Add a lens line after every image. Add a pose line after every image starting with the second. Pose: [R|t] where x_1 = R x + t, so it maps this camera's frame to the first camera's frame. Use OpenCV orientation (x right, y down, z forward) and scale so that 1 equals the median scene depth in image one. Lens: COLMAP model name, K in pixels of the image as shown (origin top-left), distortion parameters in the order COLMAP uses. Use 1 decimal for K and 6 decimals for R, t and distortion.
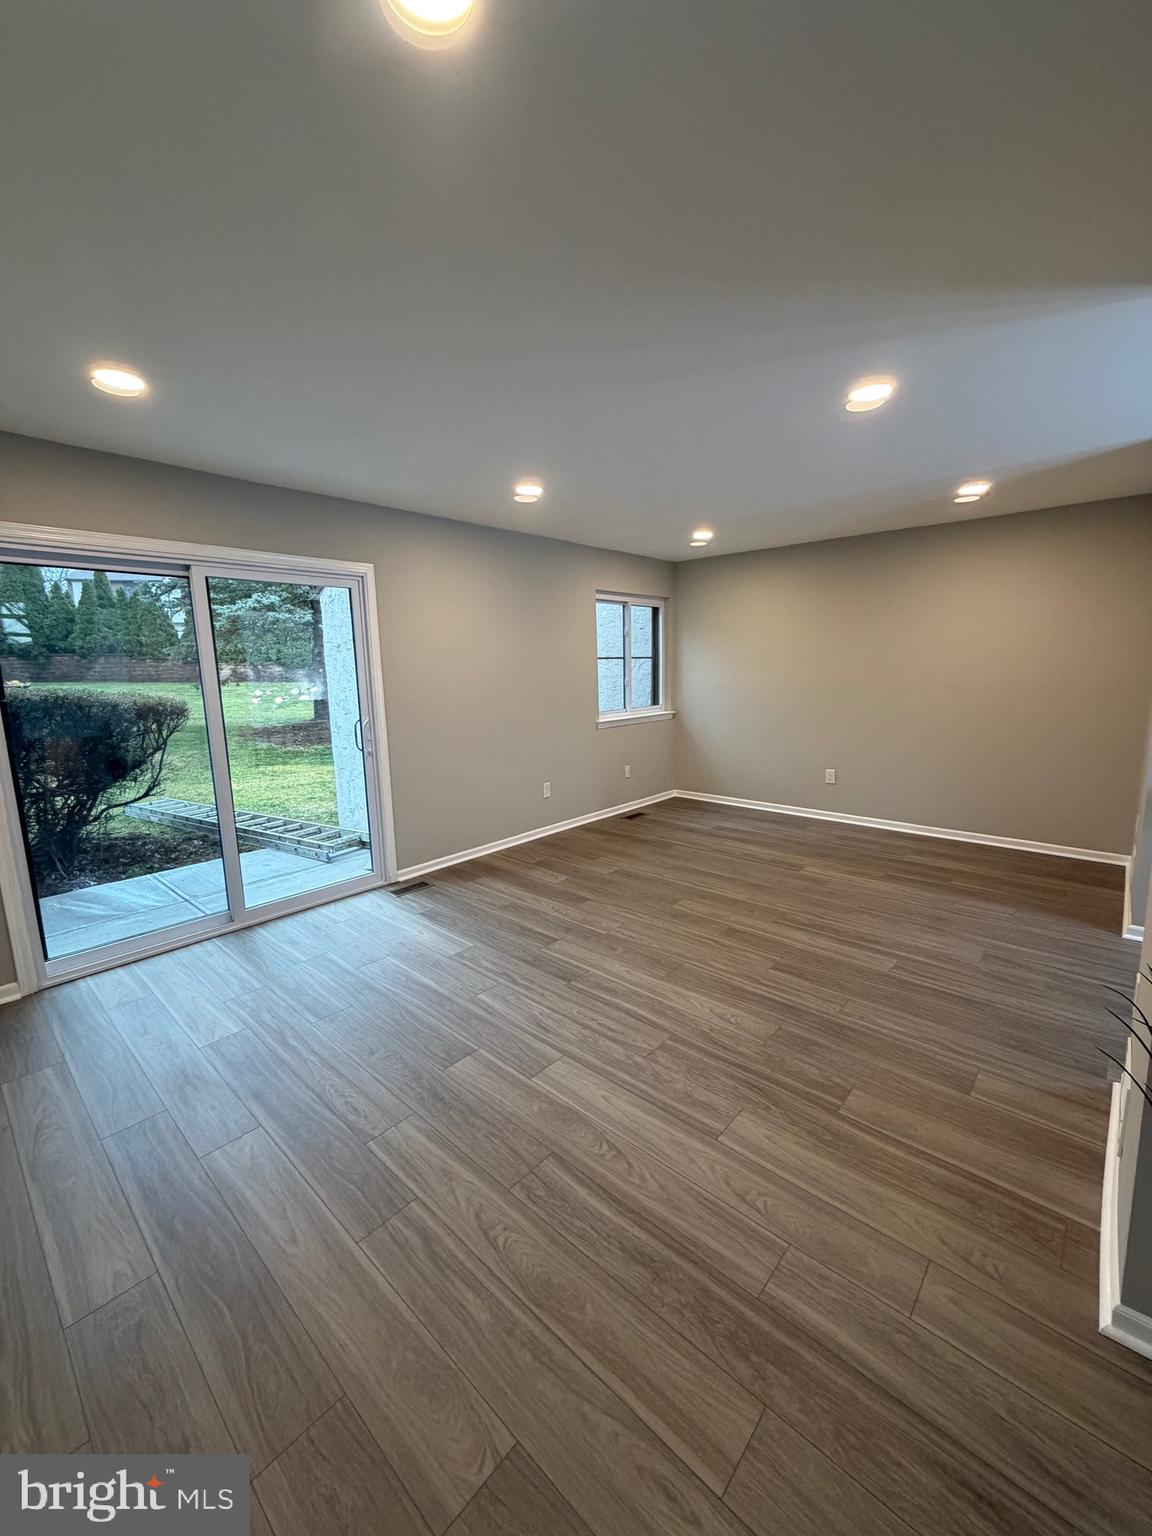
lens RADIAL K [[608.1, 0, 567.0], [0, 608.1, 756.4], [0, 0, 1]] dist [0.000212, -0.000039]
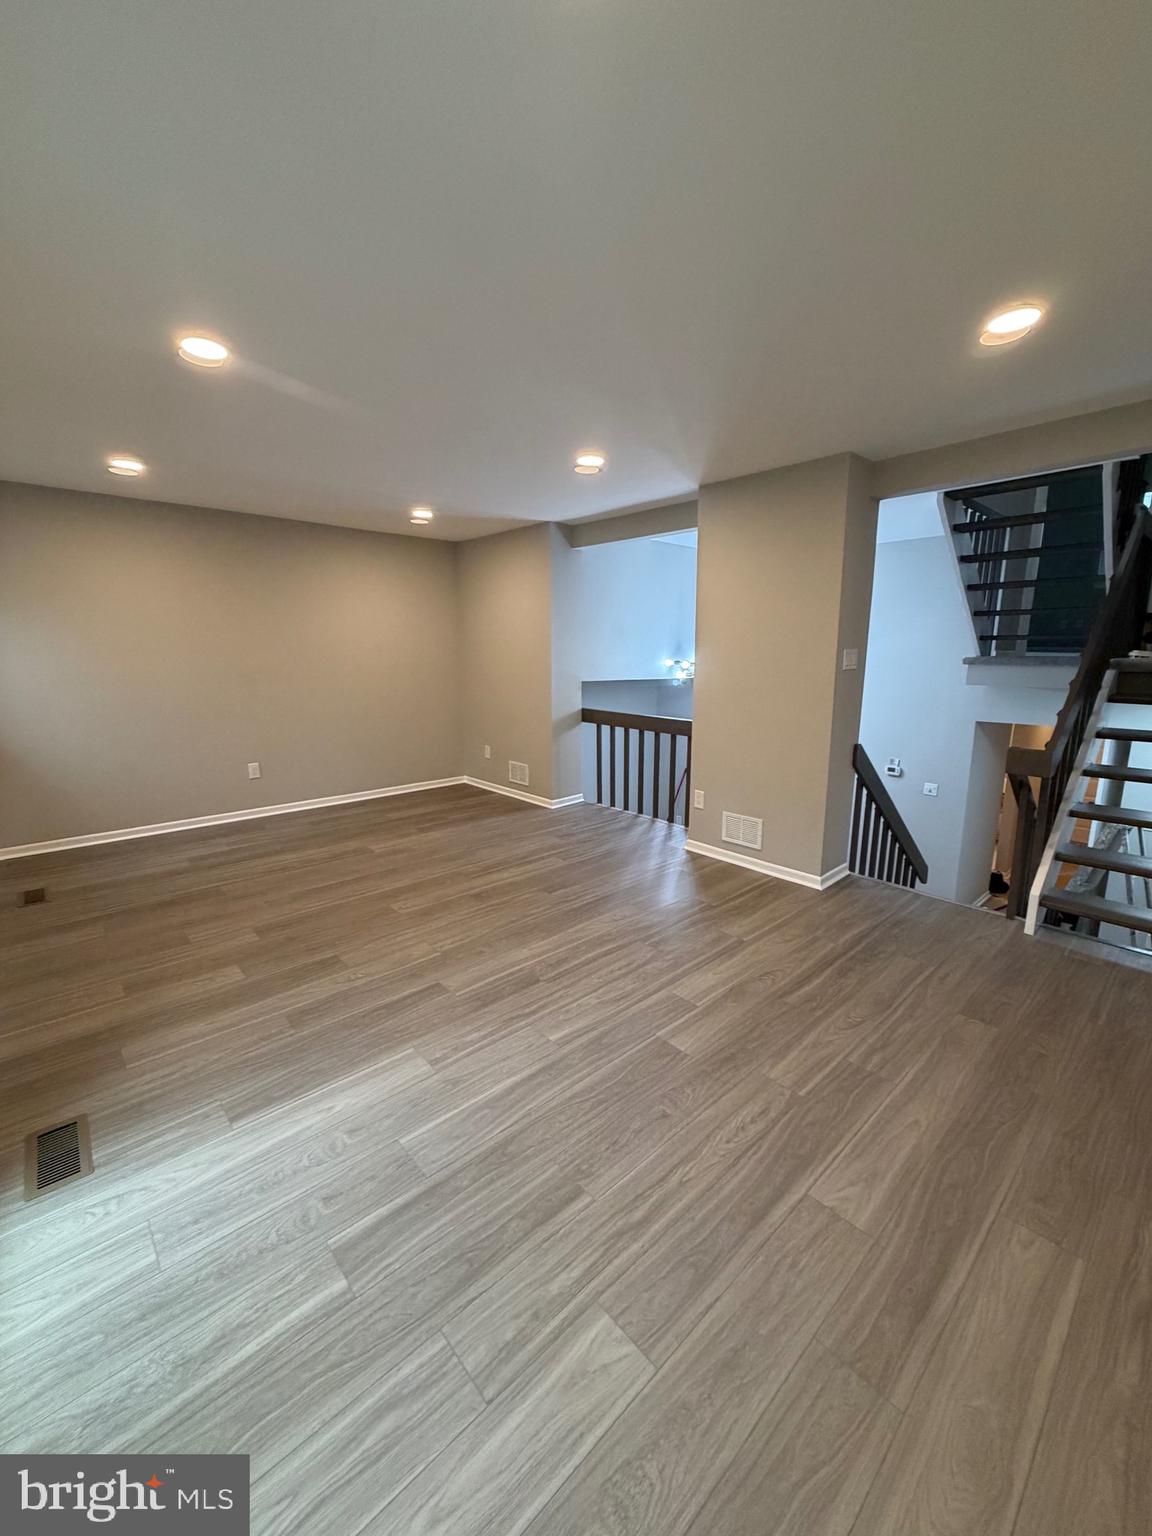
lens RADIAL K [[608.1, 0, 588.1], [0, 608.1, 758.9], [0, 0, 1]] dist [0.000212, -0.000039]
pose [[0.087798, -0.160543, 0.983116, -0.730014], [0.145281, 0.978439, 0.146805, -0.079647], [-0.985487, 0.129939, 0.109228, 0.658706]]
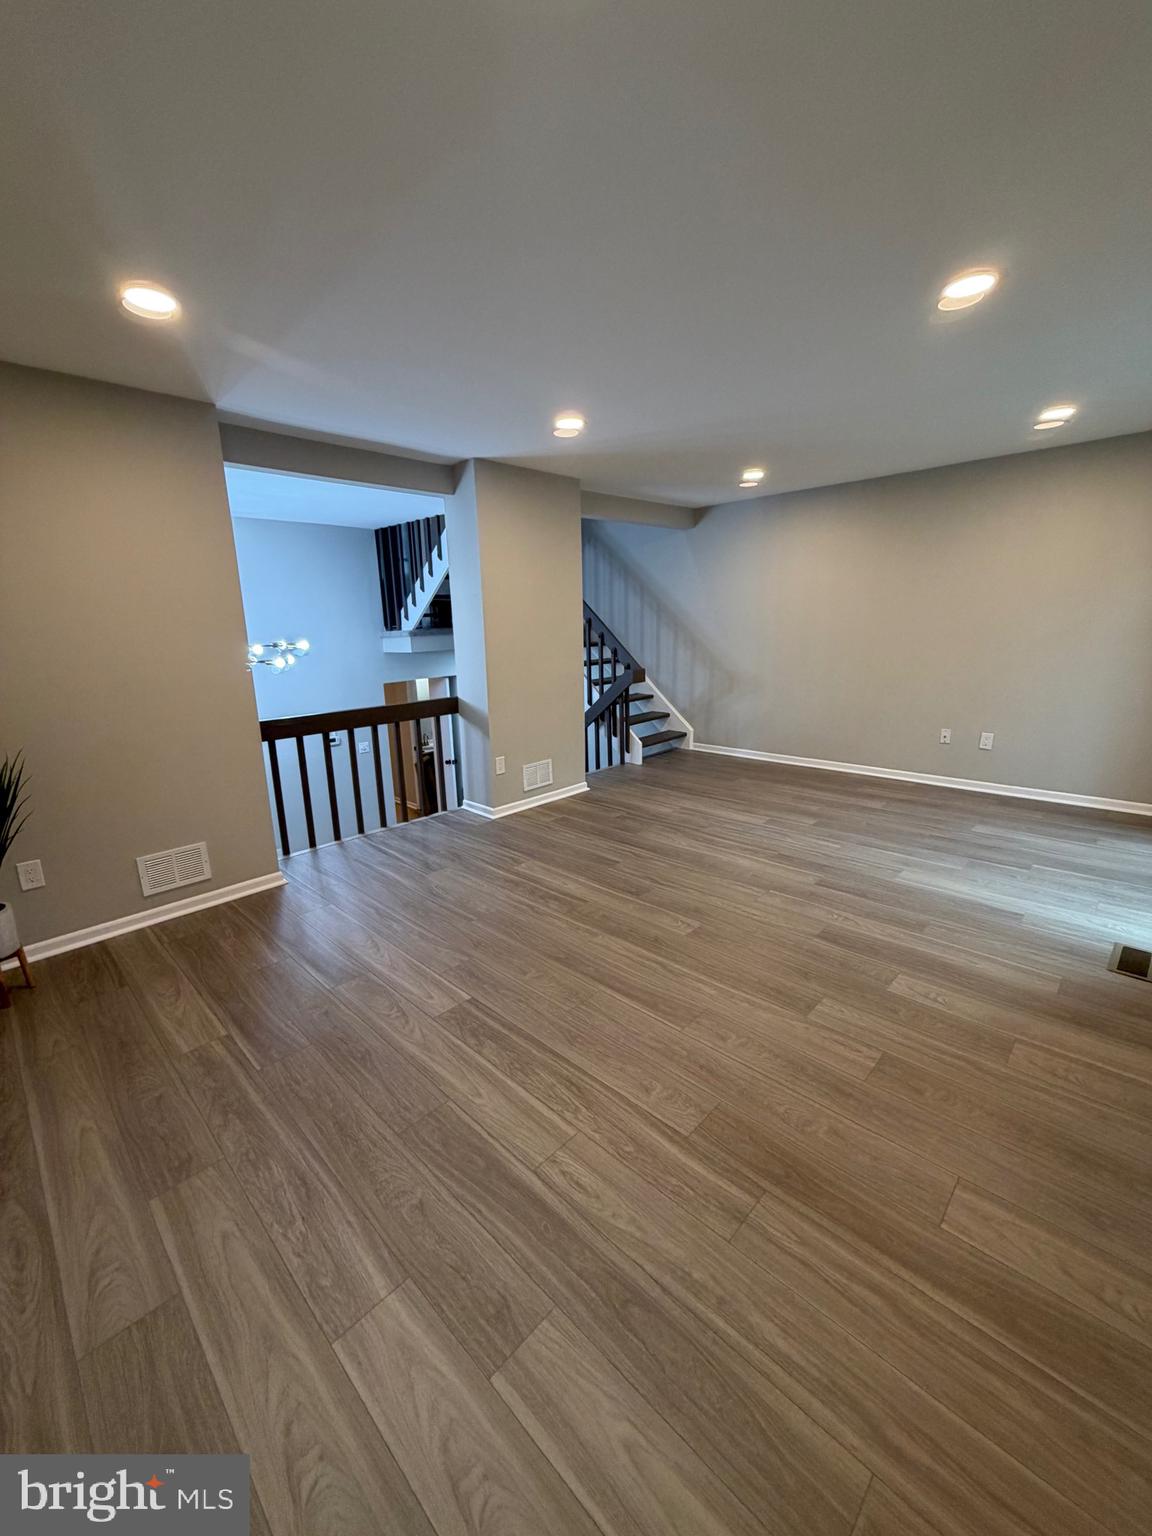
lens RADIAL K [[608.1, 0, 552.3], [0, 608.1, 773.9], [0, 0, 1]] dist [0.000212, -0.000039]
pose [[-0.997213, 0.031162, 0.067792, 0.336596], [0.054844, 0.922180, 0.382852, -0.269762], [-0.050586, 0.385502, -0.921319, 1.835186]]
